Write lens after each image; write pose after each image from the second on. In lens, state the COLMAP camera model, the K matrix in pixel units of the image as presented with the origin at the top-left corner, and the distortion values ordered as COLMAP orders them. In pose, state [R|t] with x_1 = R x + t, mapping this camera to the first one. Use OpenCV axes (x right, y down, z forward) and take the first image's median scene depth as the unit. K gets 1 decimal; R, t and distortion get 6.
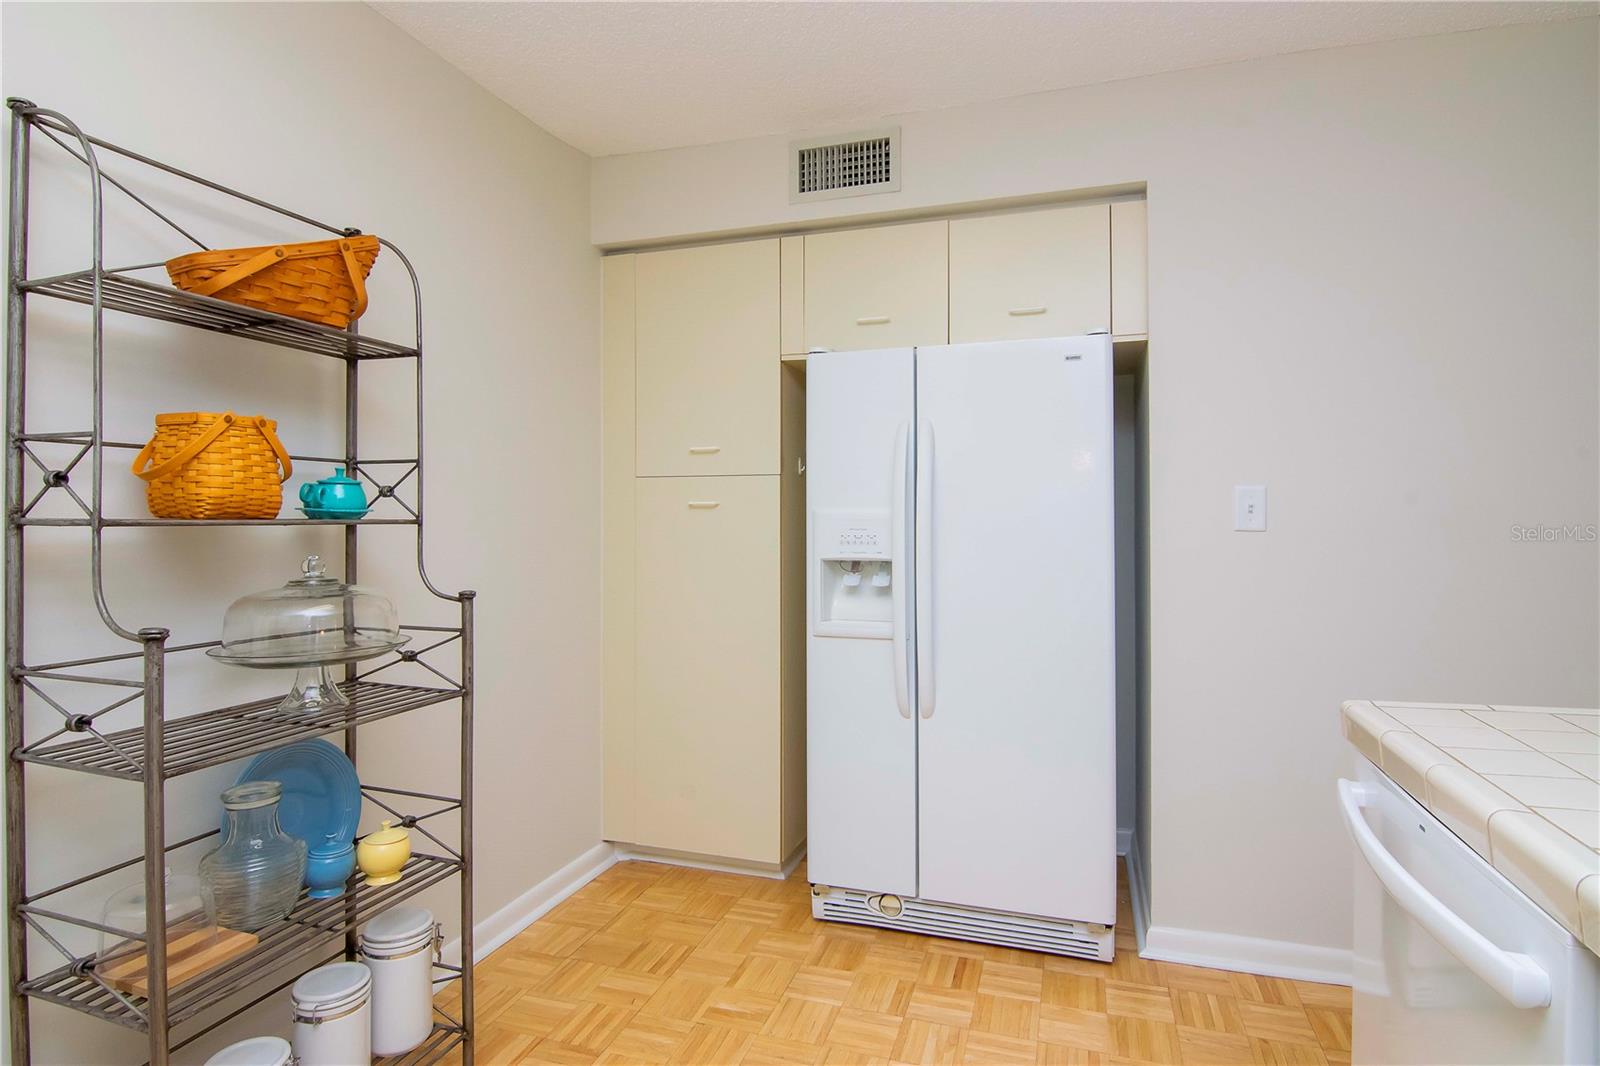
lens RADIAL K [[782.8, 0, 822.2], [0, 782.8, 502.9], [0, 0, 1]] dist [-0.003290, -0.012802]
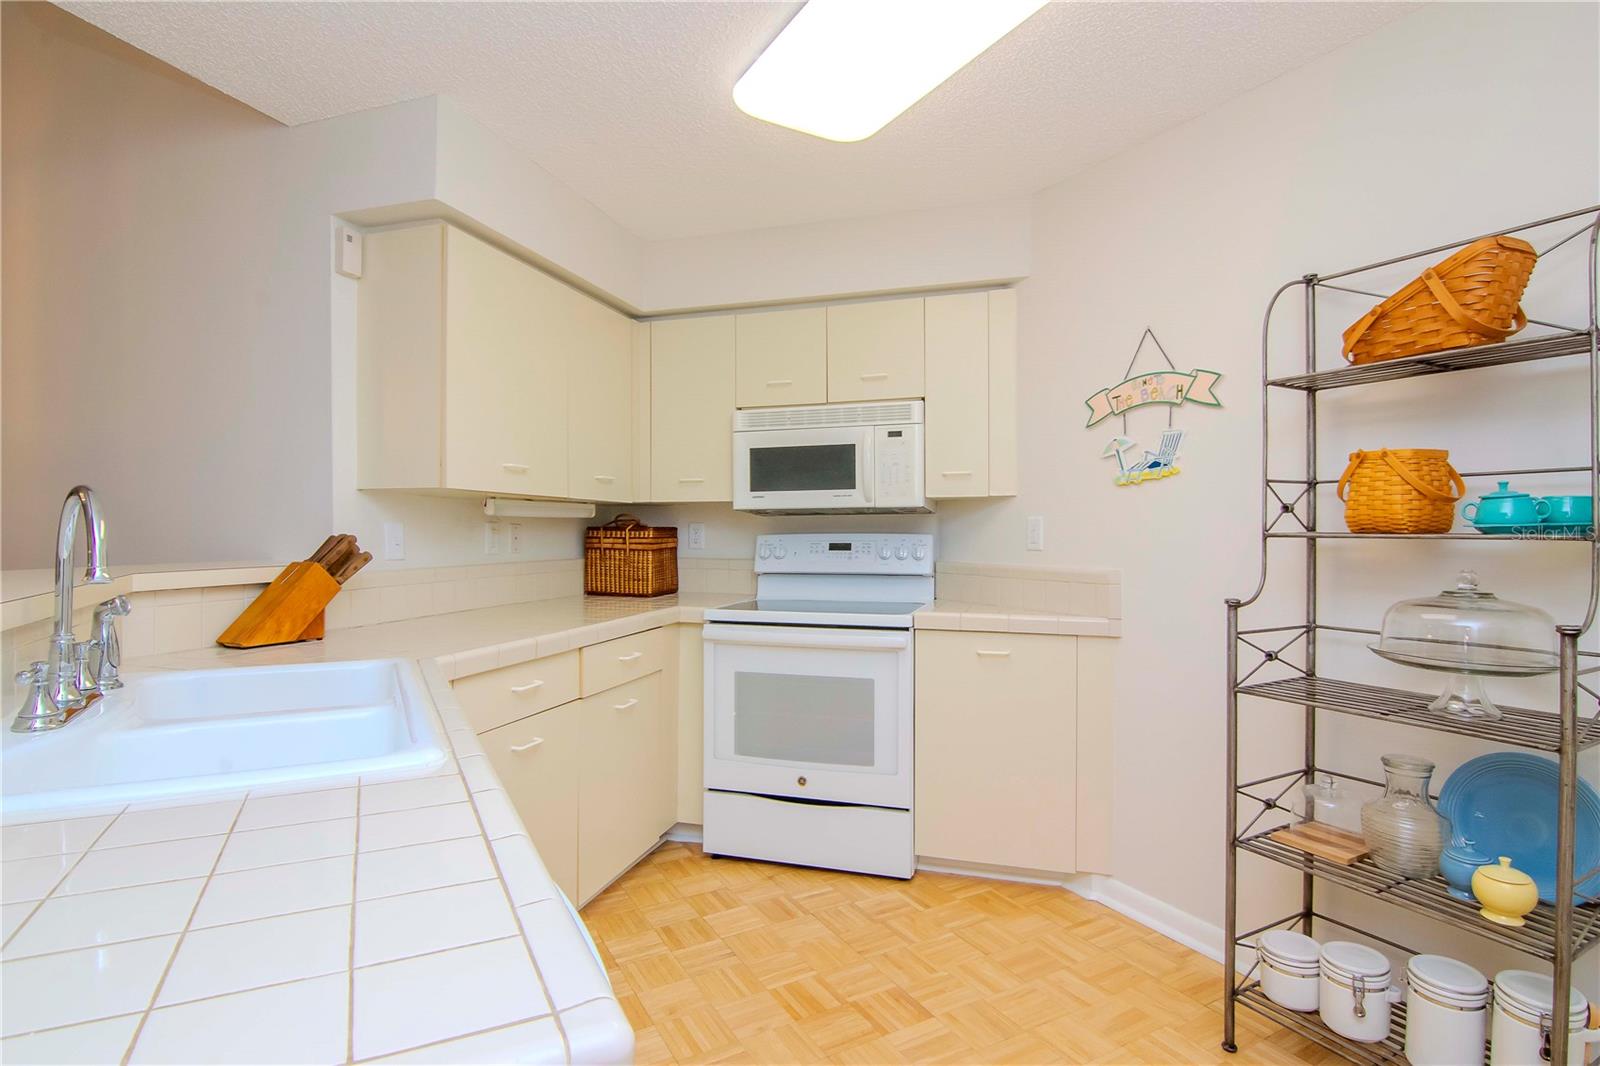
lens RADIAL K [[805.0, 0, 783.3], [0, 805.0, 535.3], [0, 0, 1]] dist [-0.003034, -0.013477]
pose [[-0.702819, 0.003318, -0.711361, 0.723972], [0.008481, 0.999957, -0.003716, 0.017981], [0.711318, -0.008645, -0.702817, 1.060994]]
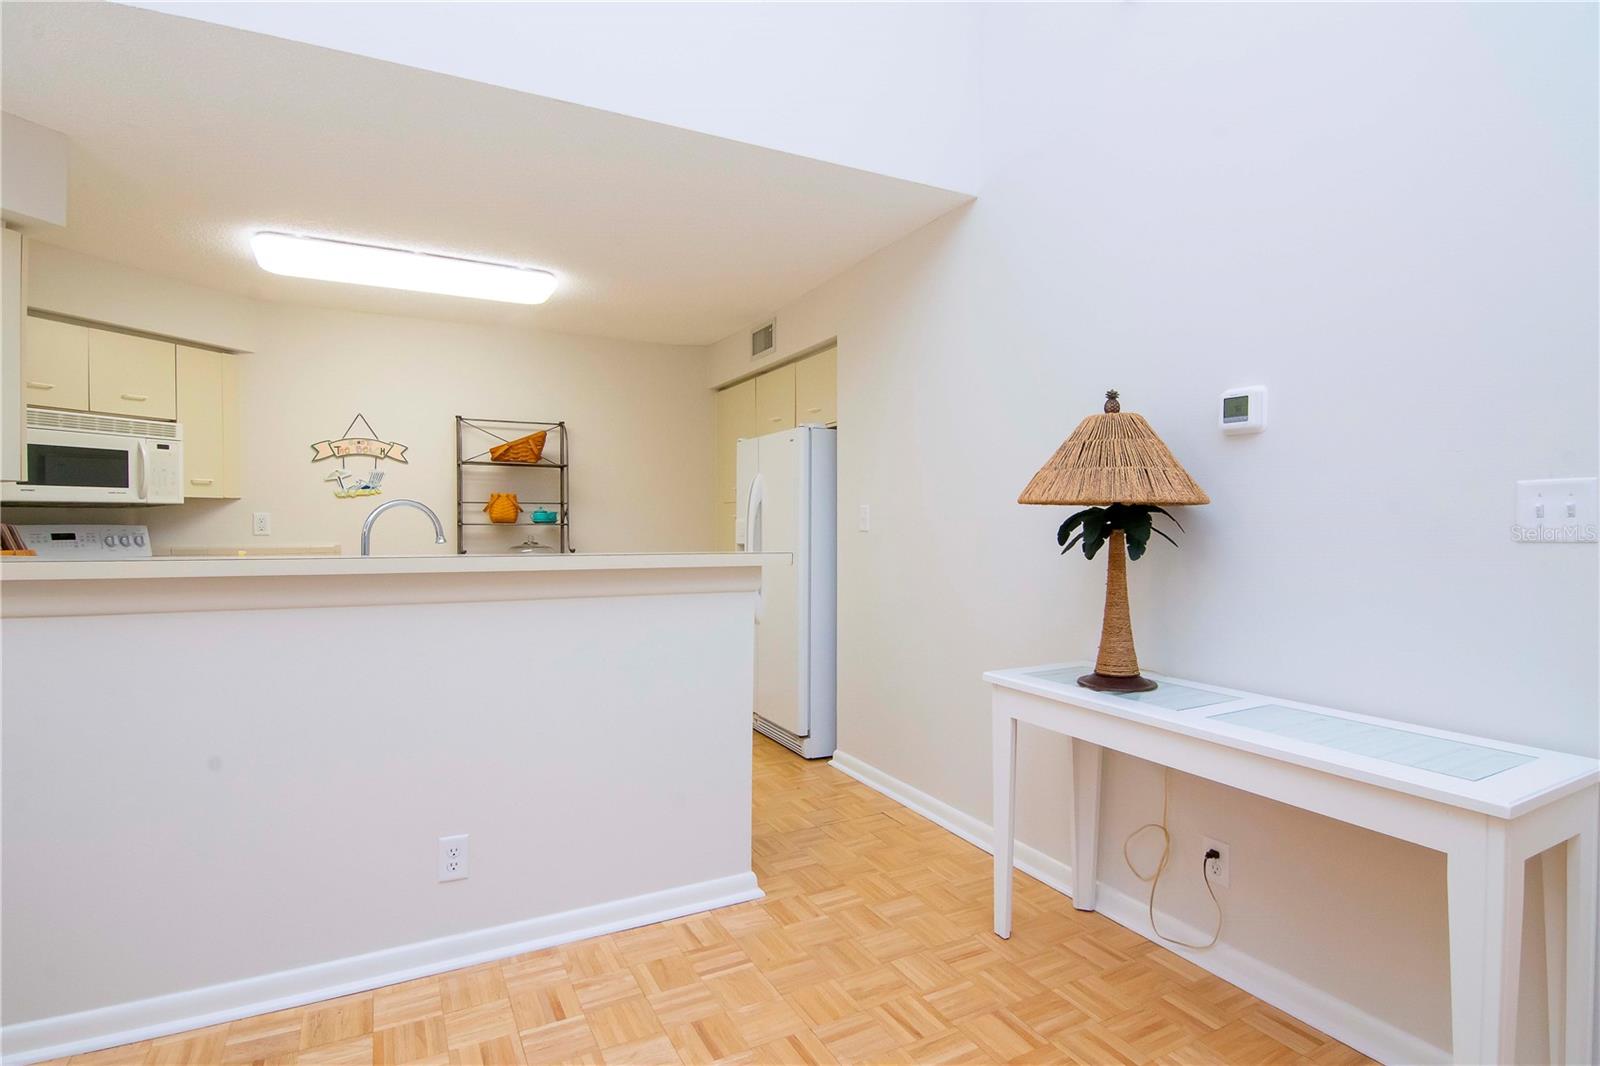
lens RADIAL K [[785.3, 0, 809.4], [0, 785.3, 532.9], [0, 0, 1]] dist [-0.003083, -0.014043]
pose [[0.712139, 0.008268, -0.701990, 2.319739], [0.008421, 0.999758, 0.020318, 0.003096], [0.701988, -0.020381, 0.711897, -0.464494]]
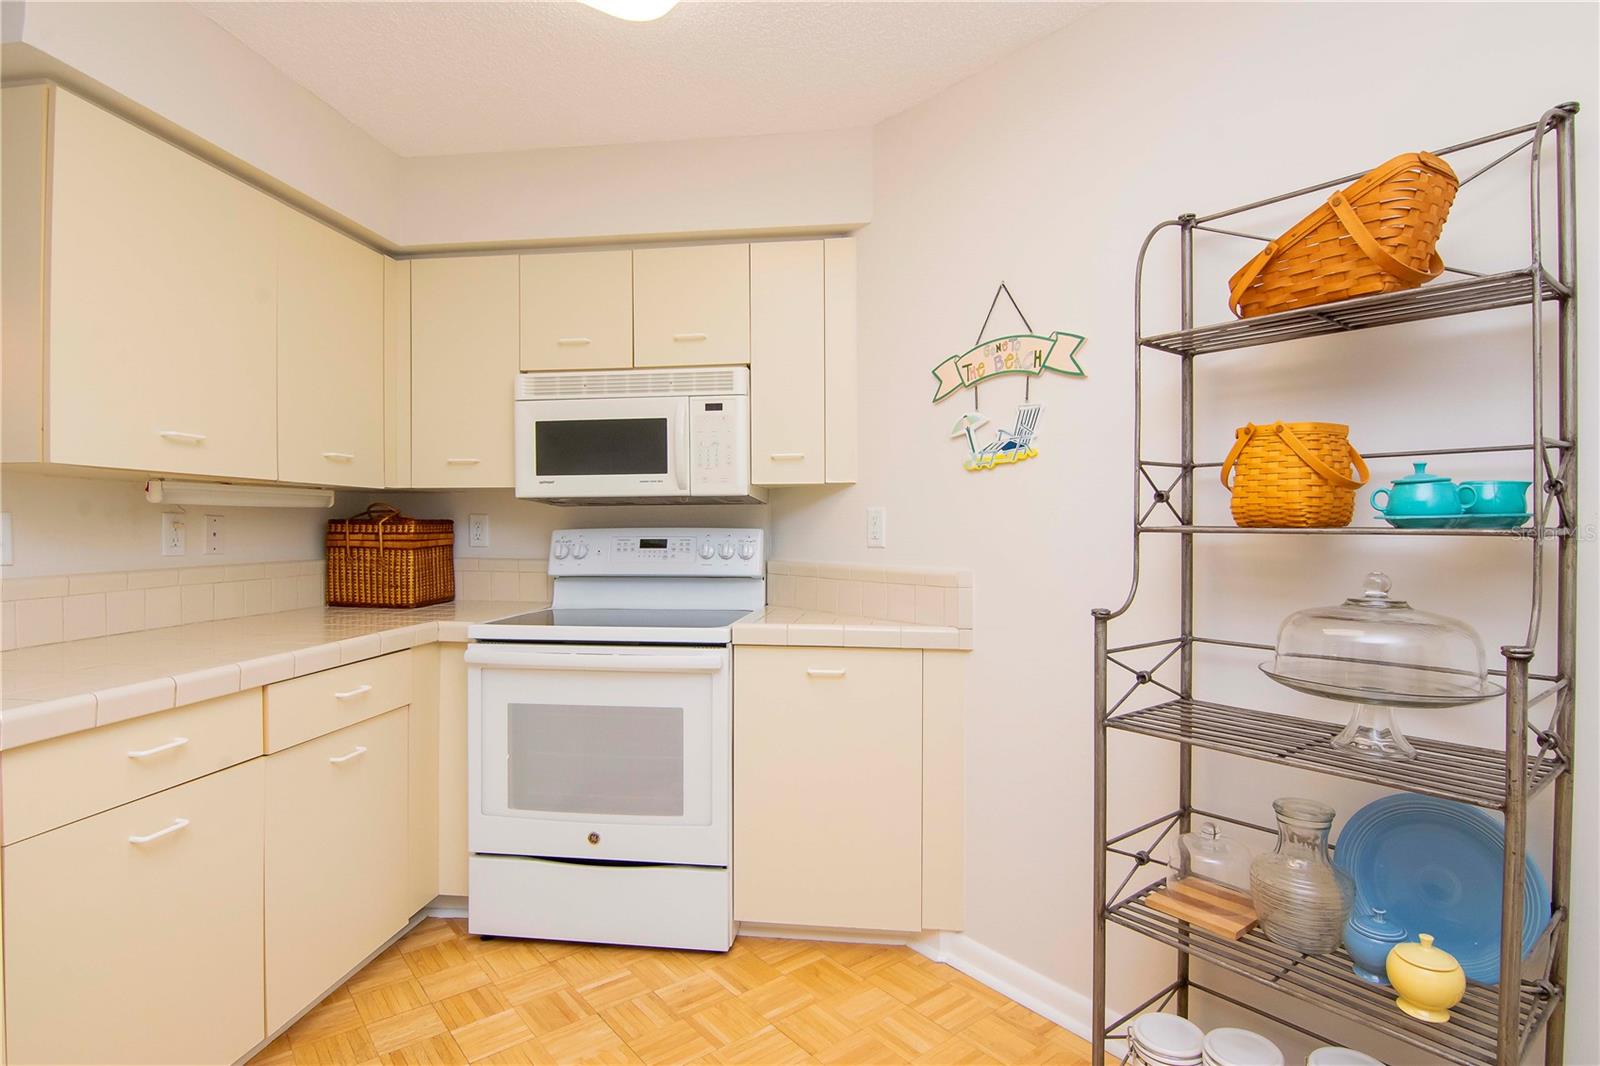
lens RADIAL K [[834.3, 0, 789.7], [0, 834.3, 533.2], [0, 0, 1]] dist [-0.001299, -0.013239]
pose [[-0.569991, 0.007720, -0.821615, 0.425485], [0.009931, 0.999948, 0.002507, 0.017129], [0.821591, -0.006731, -0.570038, 0.956340]]
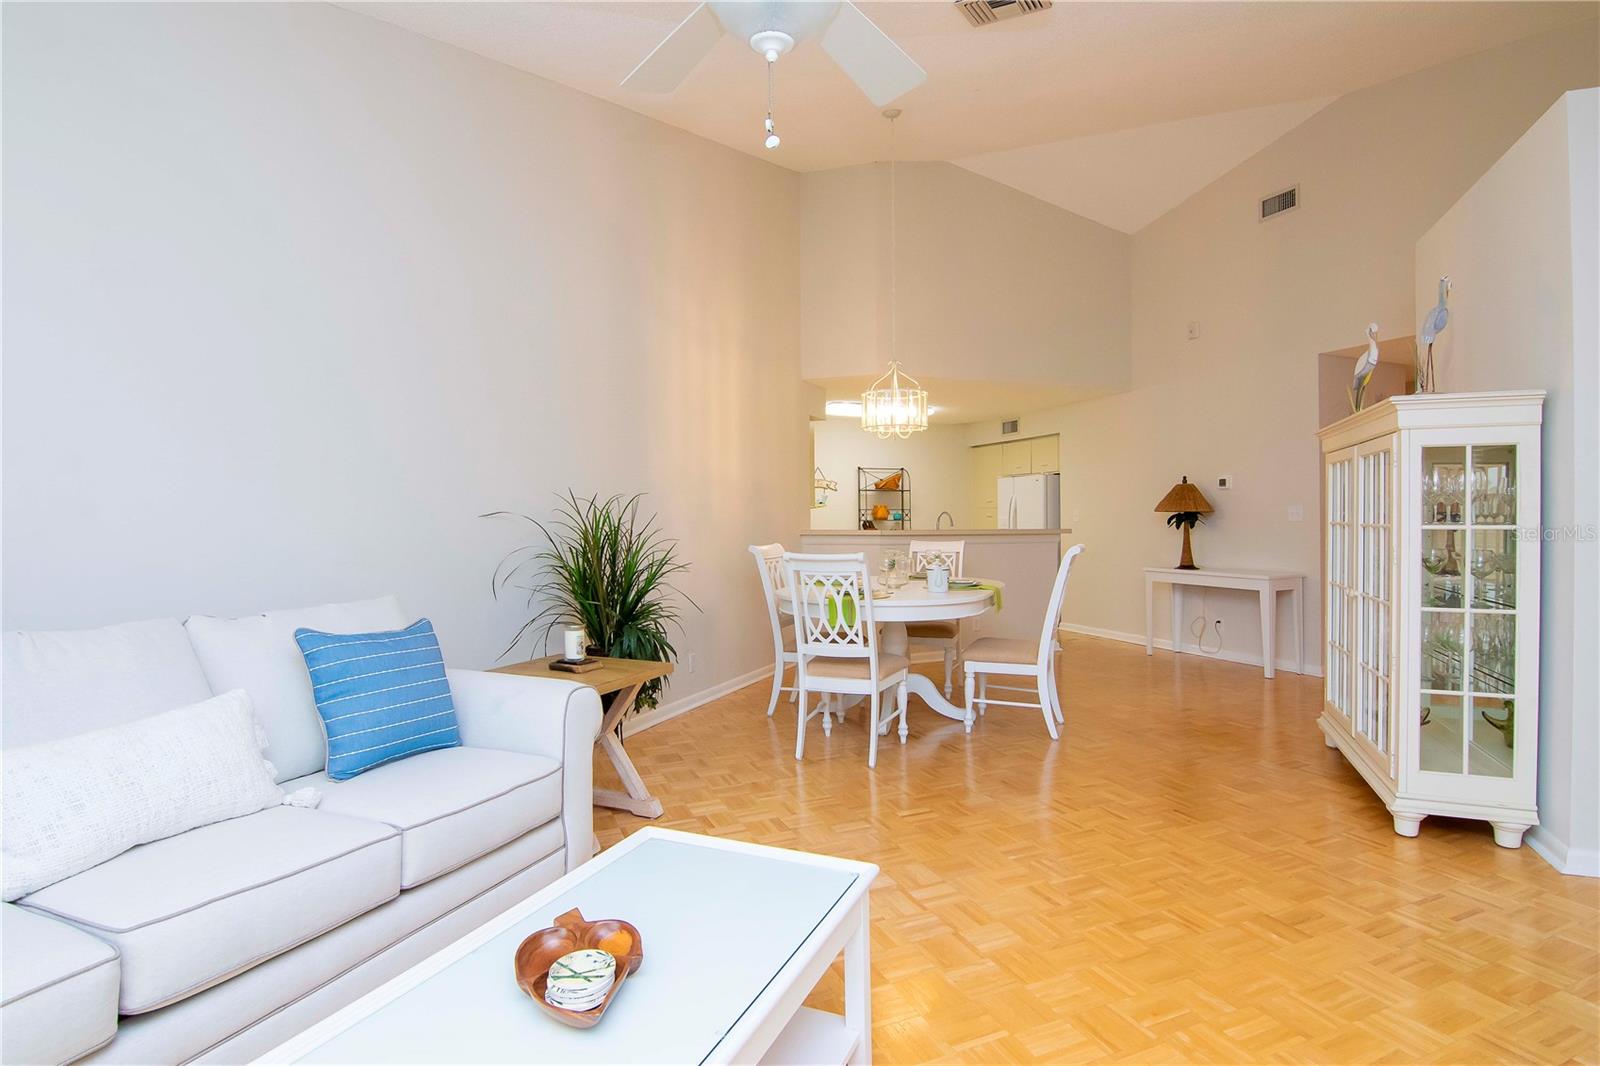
lens RADIAL K [[799.3, 0, 802.5], [0, 799.3, 524.3], [0, 0, 1]] dist [-0.023461, -0.000682]
pose [[0.631208, 0.000133, -0.775614, 3.841992], [0.016964, 0.999758, 0.013977, -0.044383], [0.775428, -0.021980, 0.631053, -3.605840]]
